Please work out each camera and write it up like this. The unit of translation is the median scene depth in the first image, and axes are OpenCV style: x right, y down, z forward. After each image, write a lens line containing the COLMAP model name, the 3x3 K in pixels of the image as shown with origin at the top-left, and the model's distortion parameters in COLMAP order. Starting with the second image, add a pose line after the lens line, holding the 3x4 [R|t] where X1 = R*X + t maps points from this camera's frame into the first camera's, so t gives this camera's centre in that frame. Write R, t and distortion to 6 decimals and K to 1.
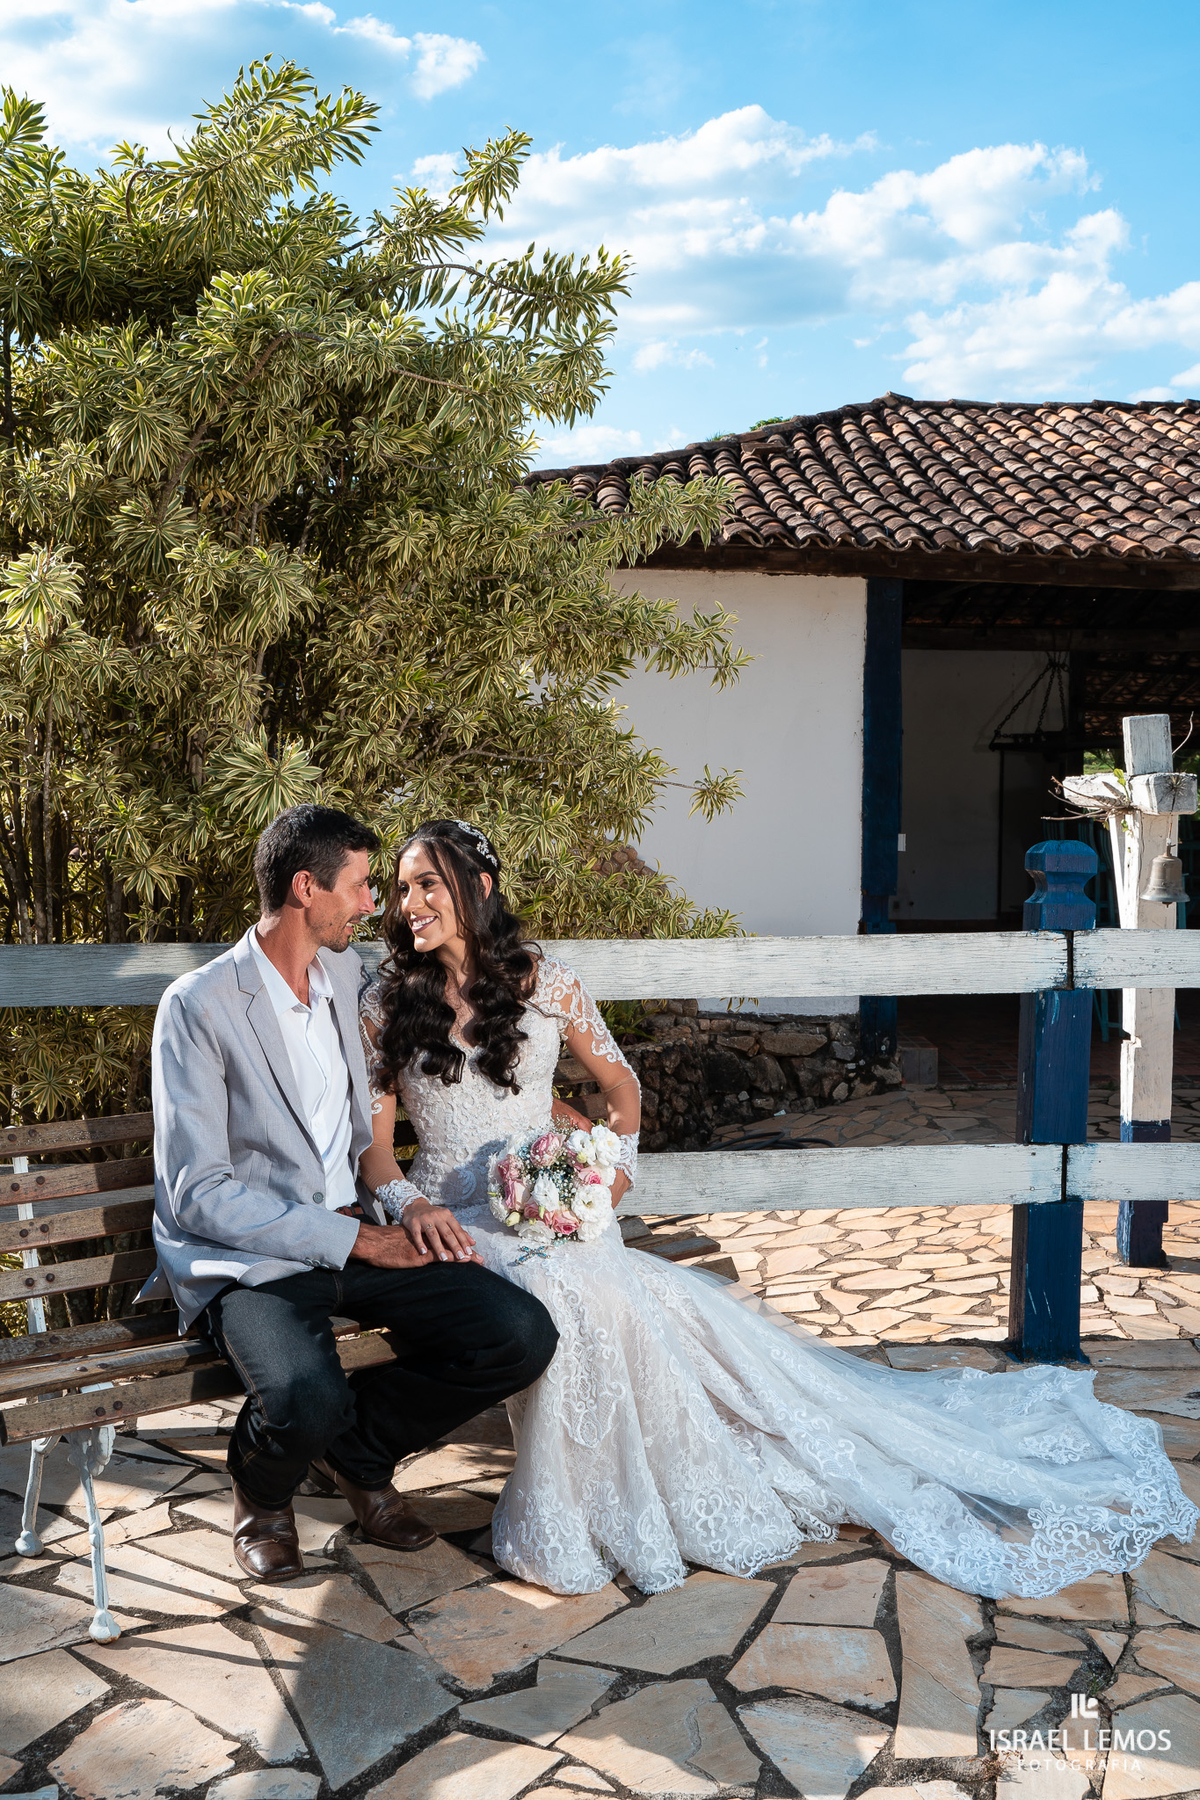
lens RADIAL K [[1981.3, 0, 604.9], [0, 1981.3, 898.5], [0, 0, 1]] dist [-0.013601, 0.021992]
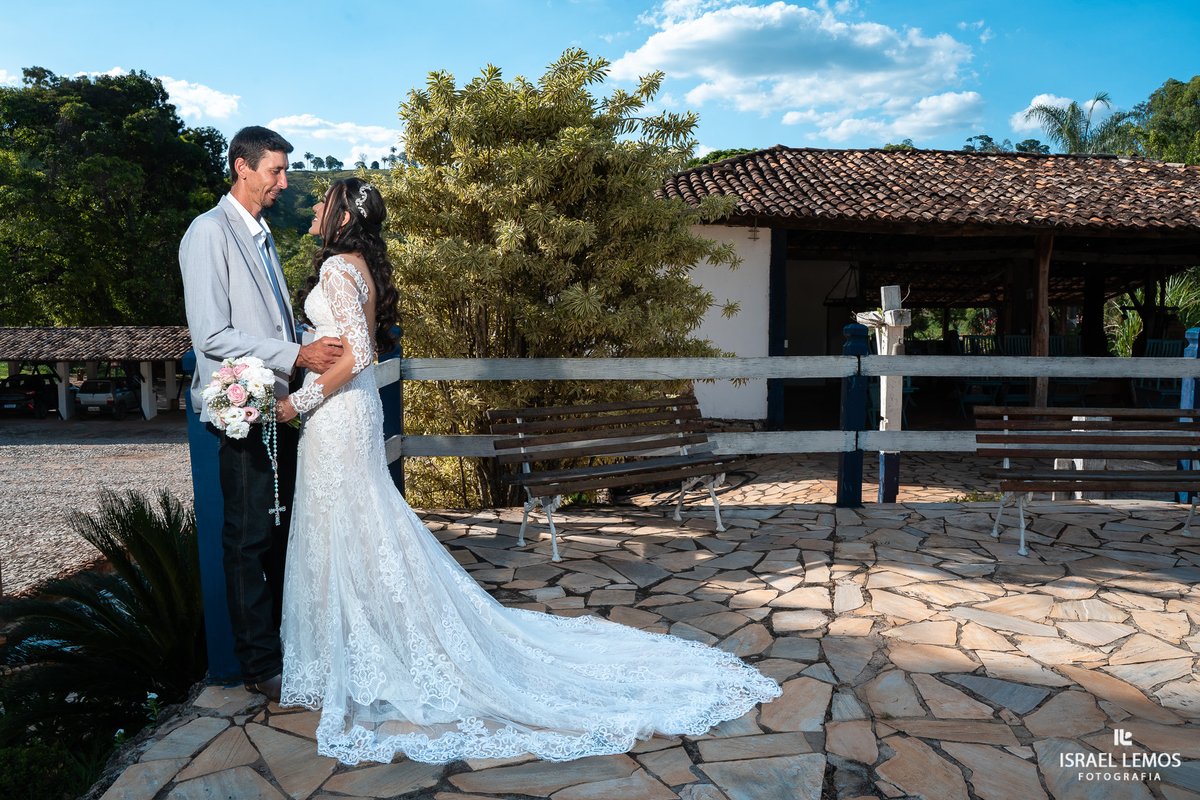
lens RADIAL K [[986.6, 0, 600.0], [0, 986.6, 400.0], [0, 0, 1]] dist [-0.122557, 0.105008]
pose [[0.999593, 0.002582, -0.028421, -0.031208], [-0.002158, 0.999886, 0.014935, 0.019332], [0.028456, -0.014868, 0.999484, -0.133692]]
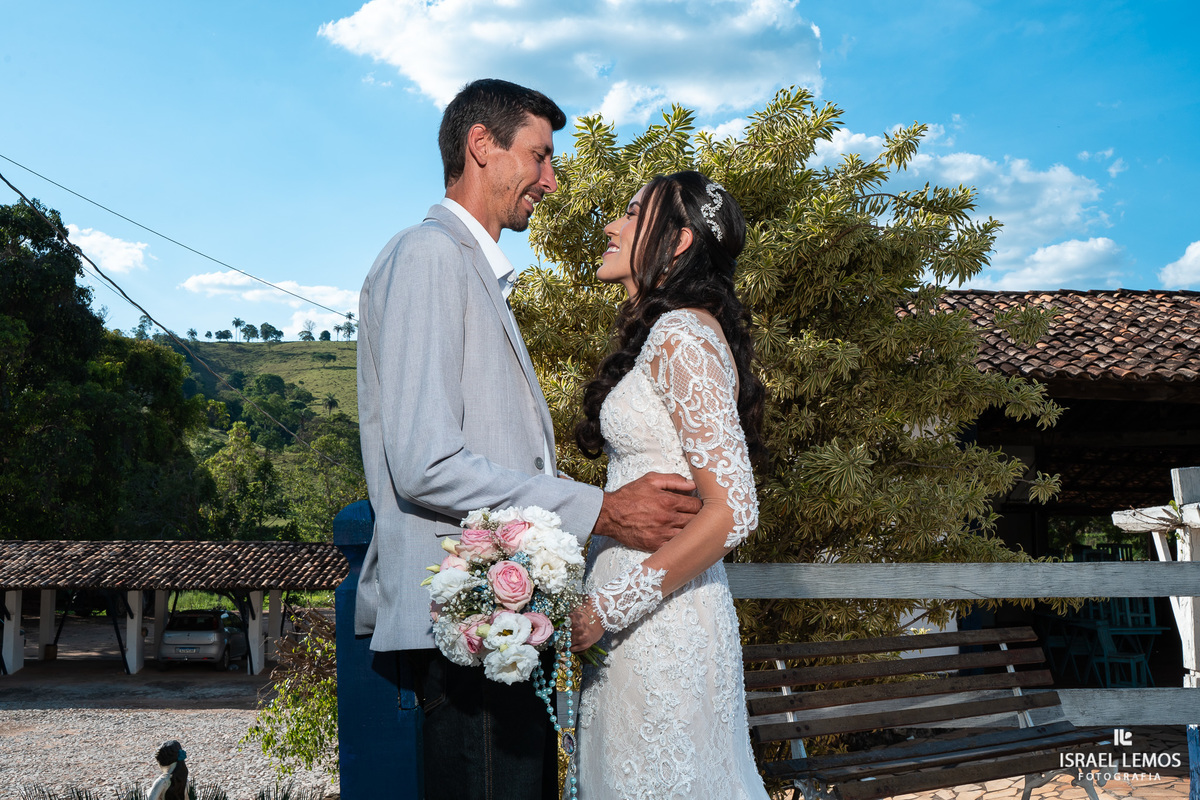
lens RADIAL K [[1320.9, 0, 600.0], [0, 1320.9, 400.0], [0, 0, 1]] dist [-0.013601, 0.021992]
pose [[0.999007, -0.002862, -0.044467, -0.099856], [-0.004814, 0.985162, -0.171560, 0.025544], [0.044298, 0.171603, 0.984170, -0.057764]]
